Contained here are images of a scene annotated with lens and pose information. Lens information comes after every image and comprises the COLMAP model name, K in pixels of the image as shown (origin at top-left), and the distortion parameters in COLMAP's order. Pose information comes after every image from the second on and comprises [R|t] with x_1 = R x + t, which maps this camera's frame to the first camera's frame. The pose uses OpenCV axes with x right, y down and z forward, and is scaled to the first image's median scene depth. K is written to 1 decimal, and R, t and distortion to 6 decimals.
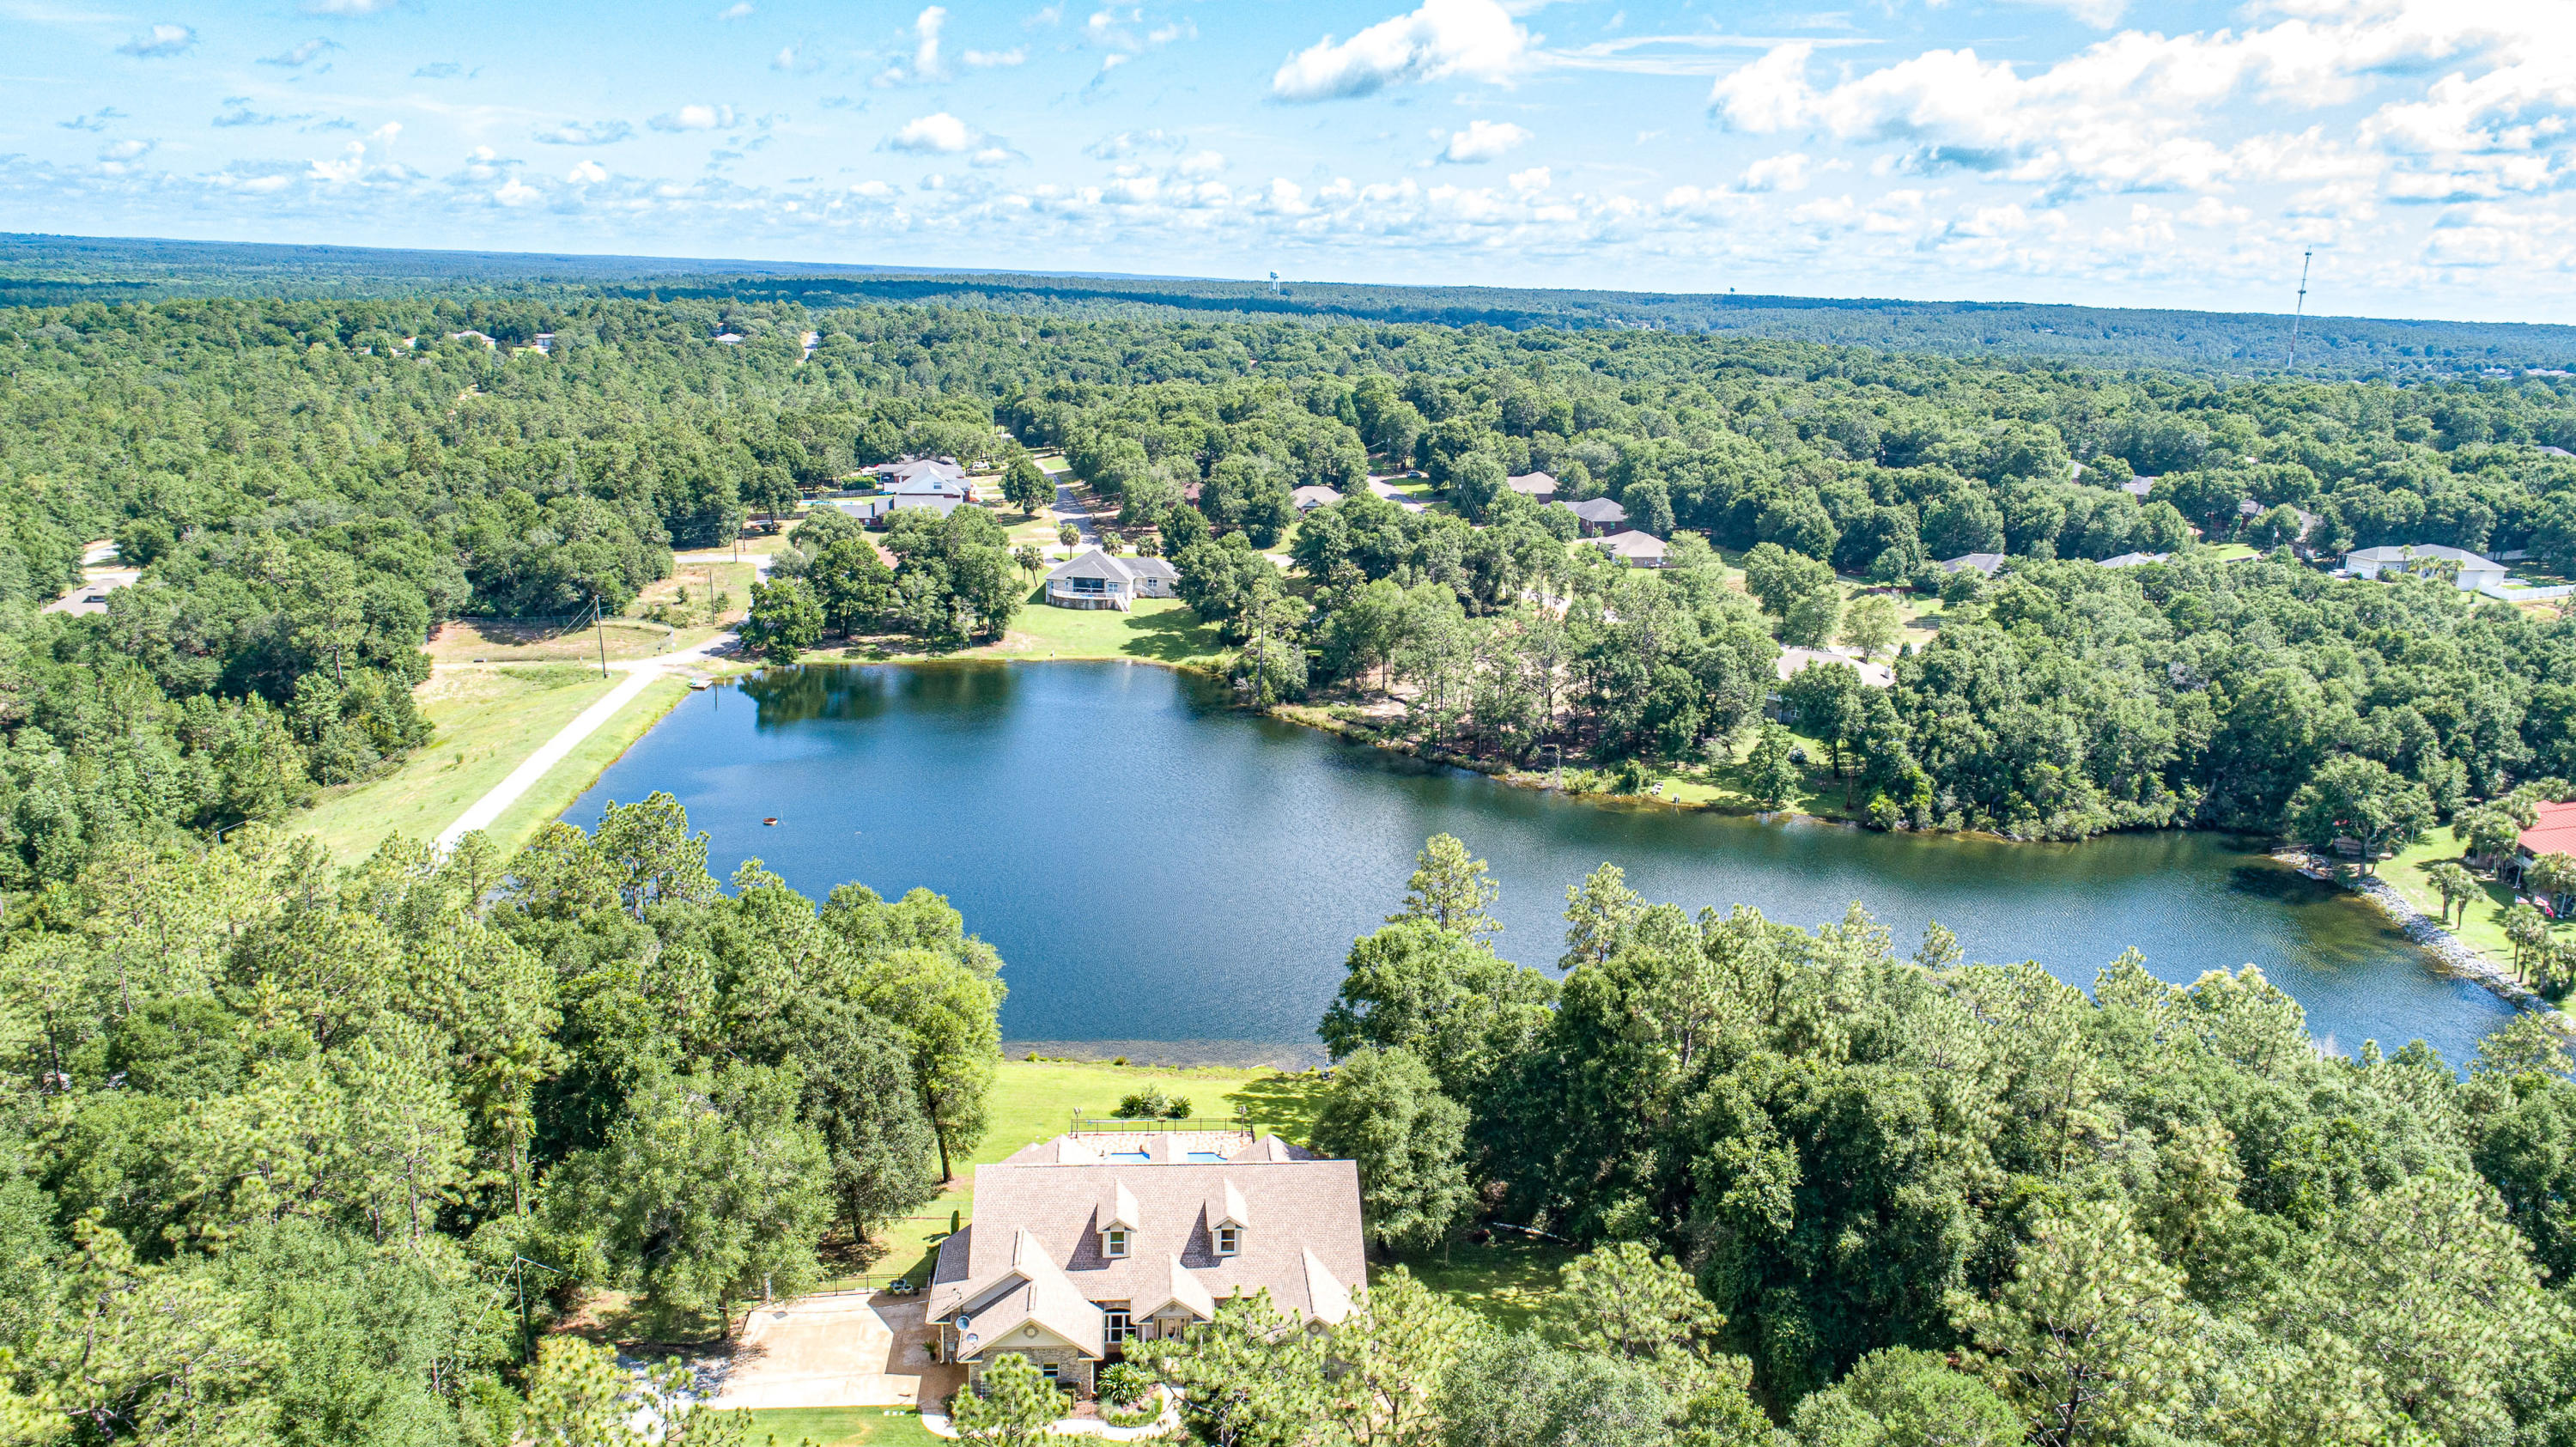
lens RADIAL K [[1785.5, 0, 1289.8], [0, 1785.5, 729.9], [0, 0, 1]] dist [-0.010950, 0.006790]
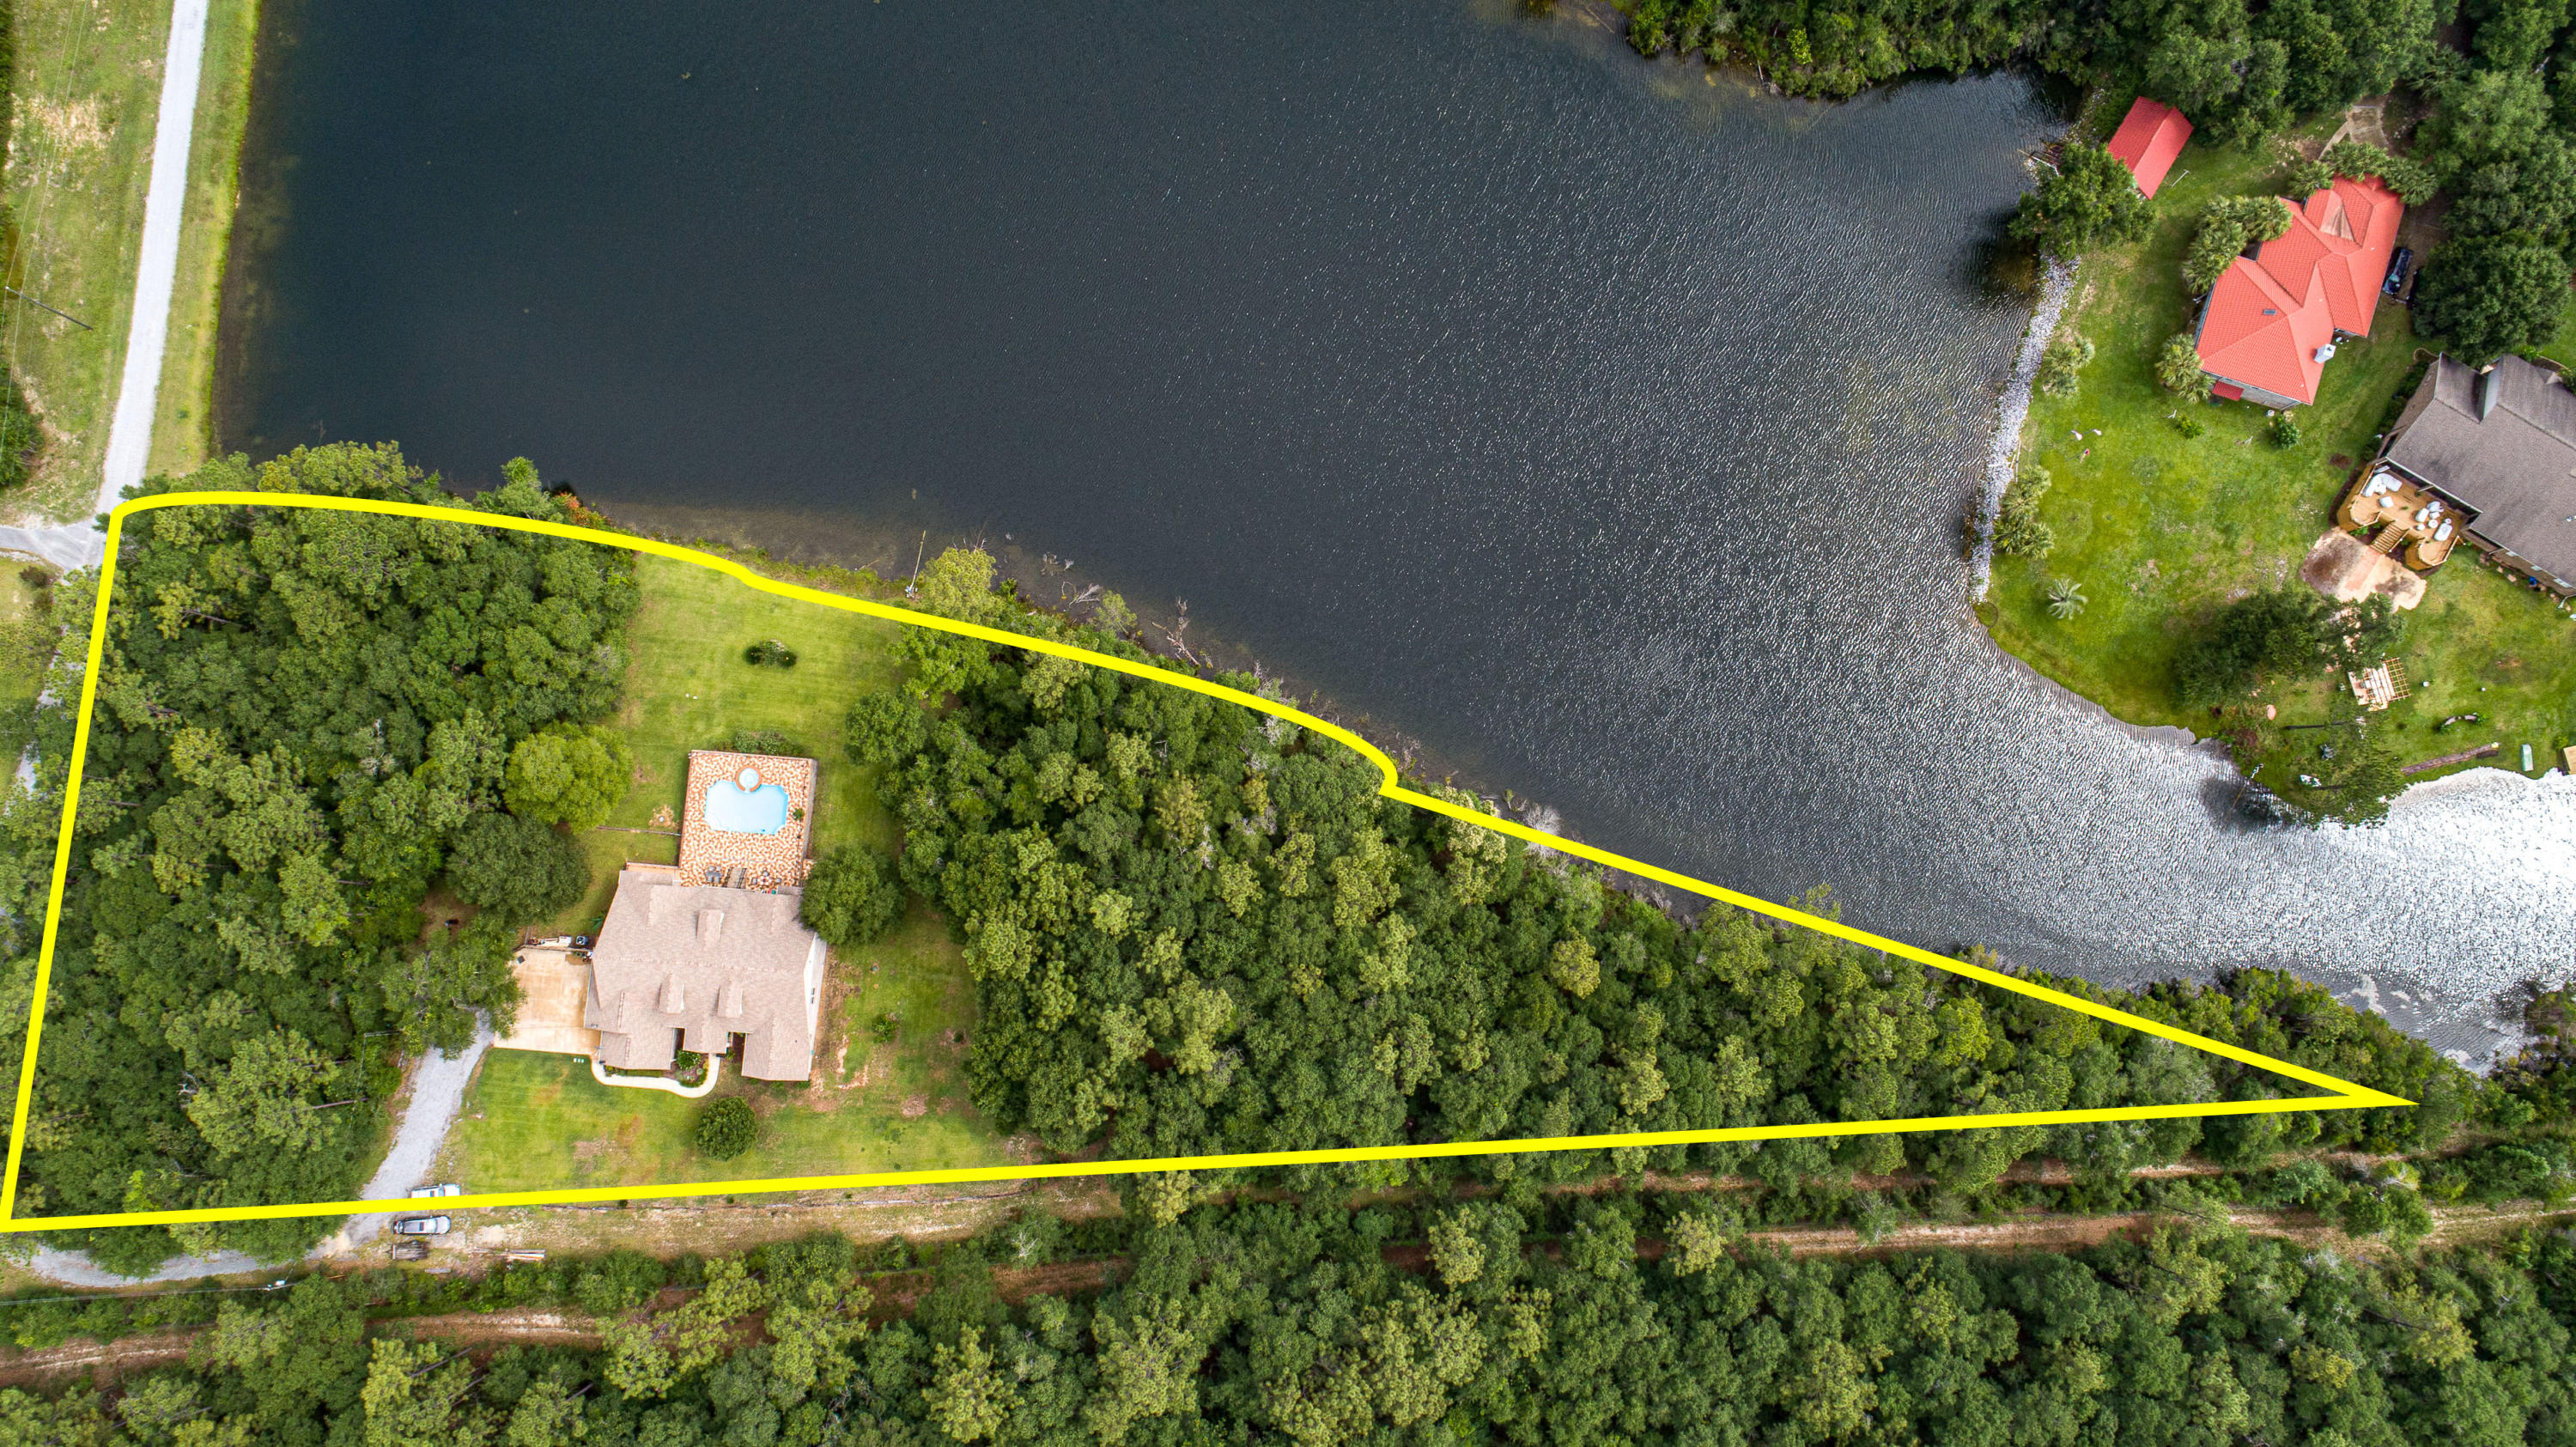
lens RADIAL K [[1824.9, 0, 1290.8], [0, 1824.9, 724.5], [0, 0, 1]] dist [-0.007401, 0.002002]
pose [[0.985148, 0.158322, -0.066466, 0.231254], [0.007066, 0.349378, 0.936955, -0.596368], [0.171562, -0.923509, 0.343070, 0.273012]]
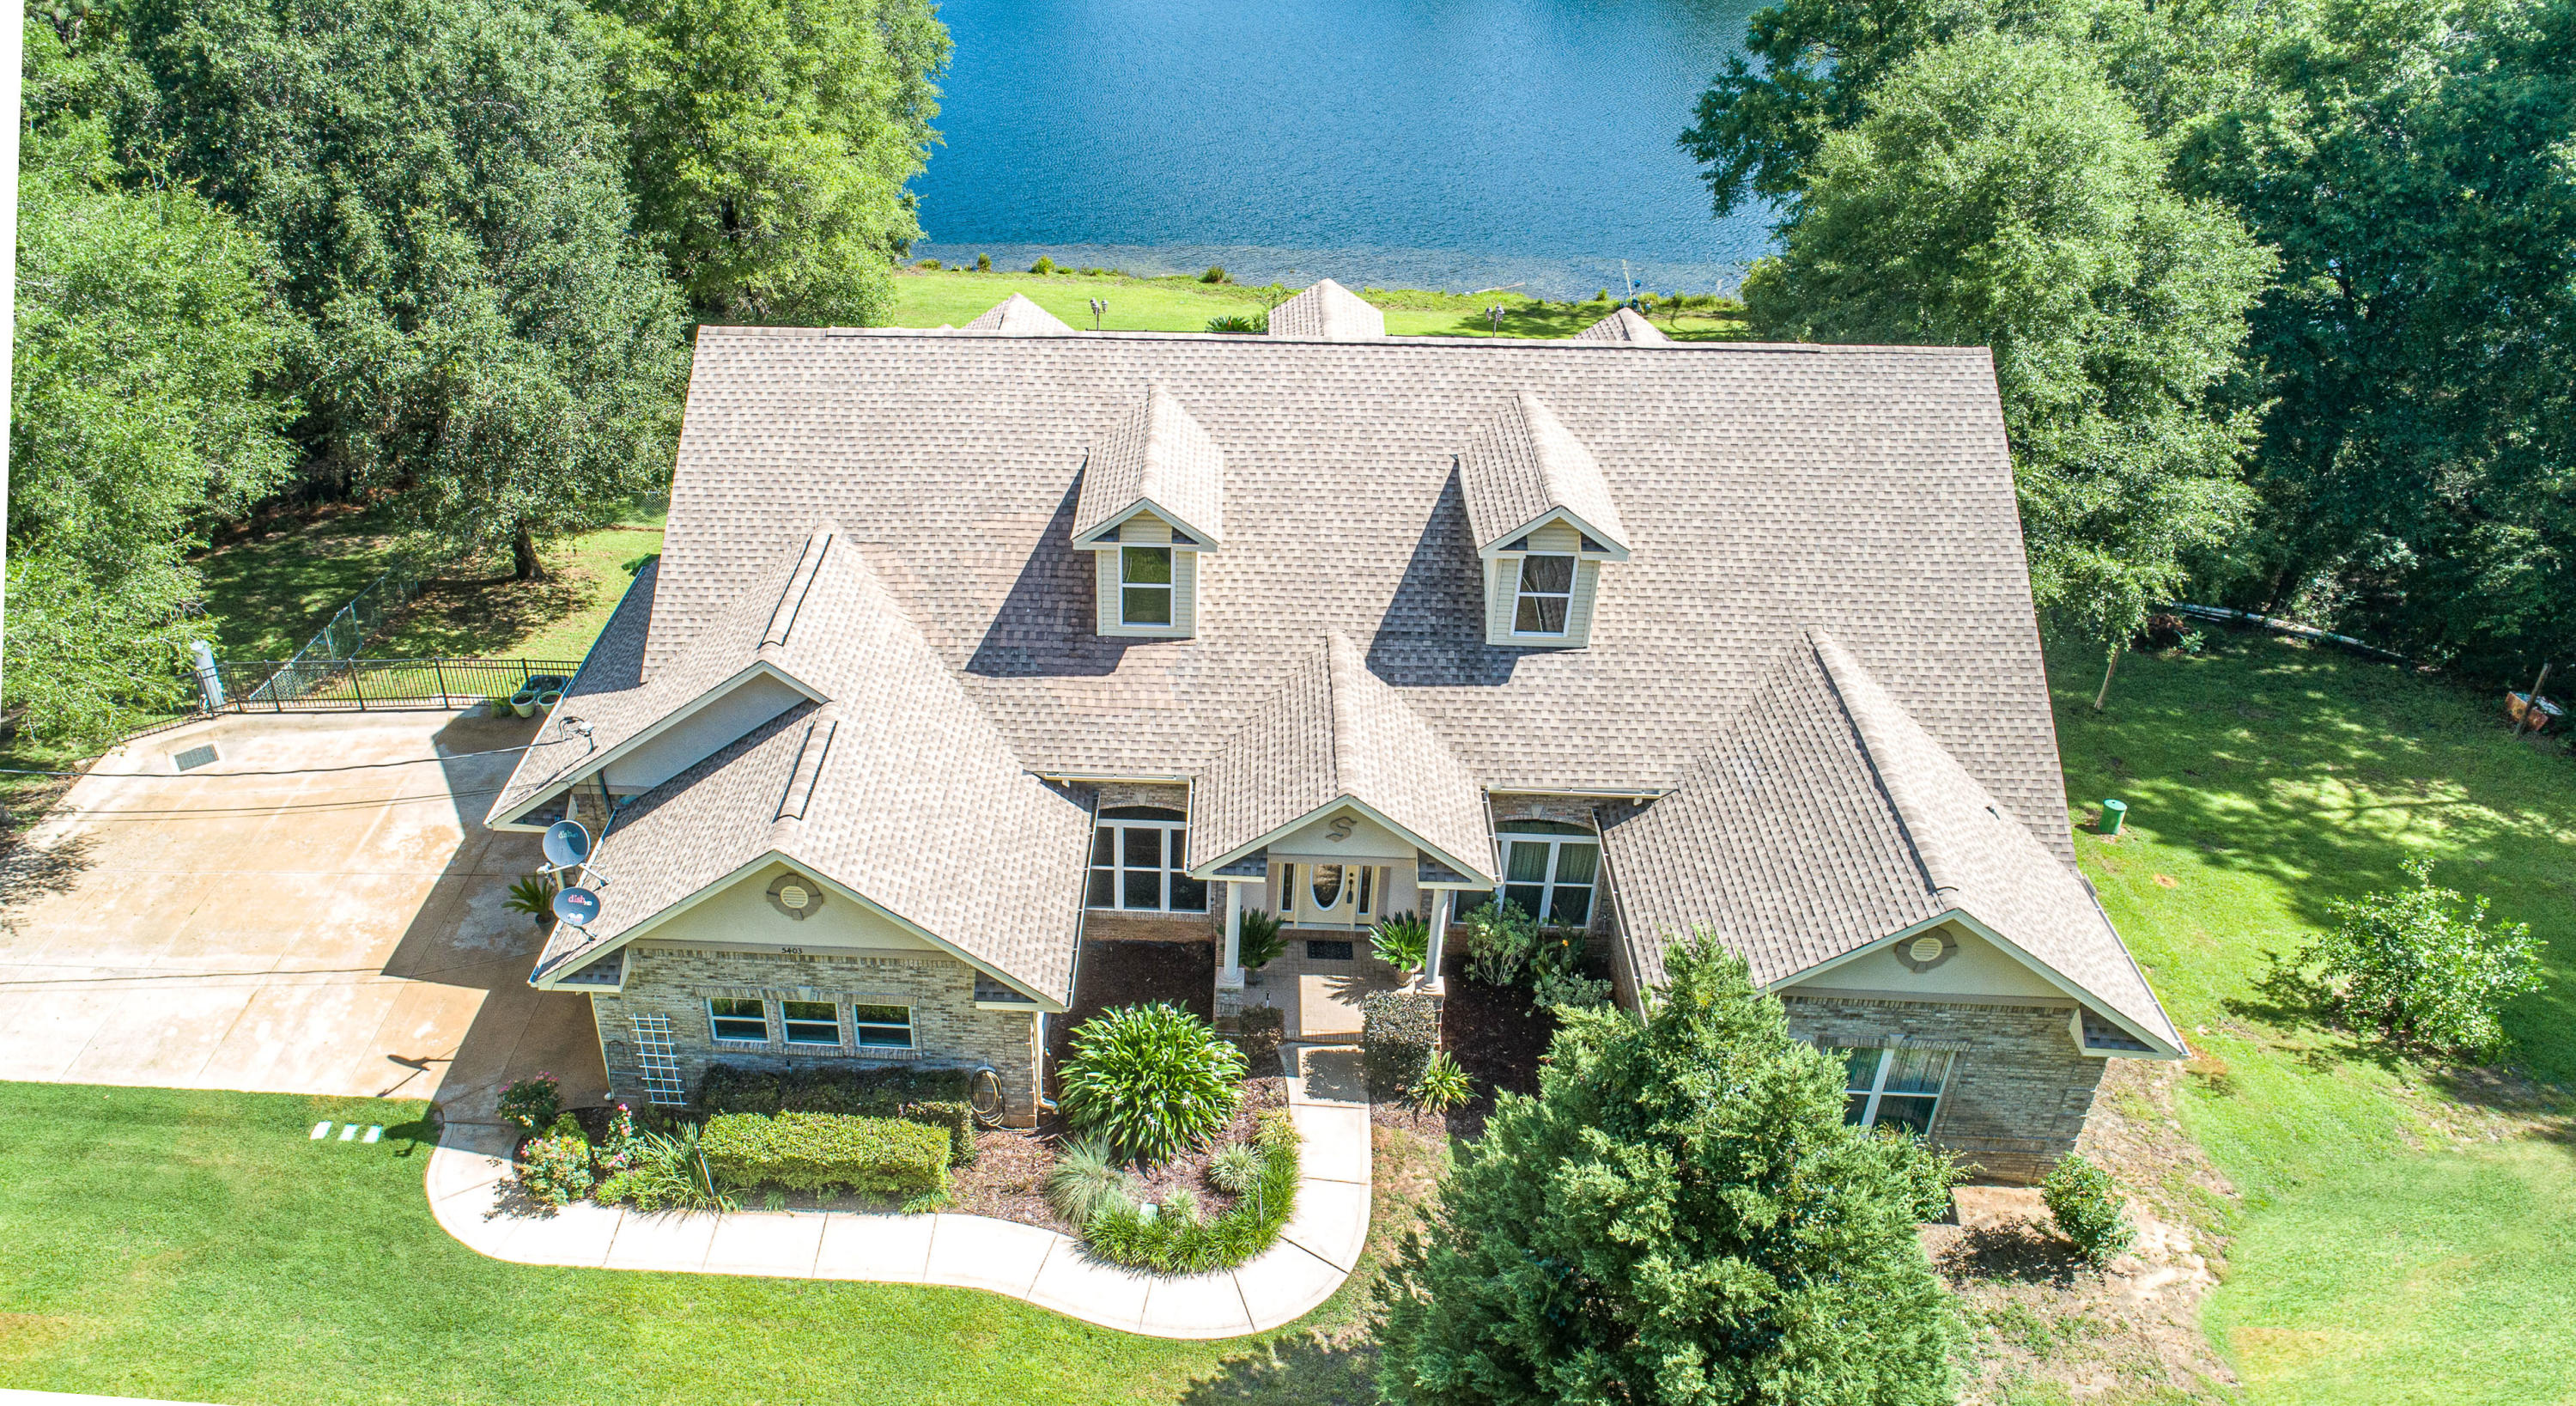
lens RADIAL K [[1868.6, 0, 1099.0], [0, 1868.6, 646.3], [0, 0, 1]] dist [-0.004653, 0.000173]
pose [[0.984931, 0.044363, -0.167159, -0.020181], [0.004790, 0.959171, 0.282787, 0.079211], [0.172879, -0.279327, 0.944505, 0.266845]]
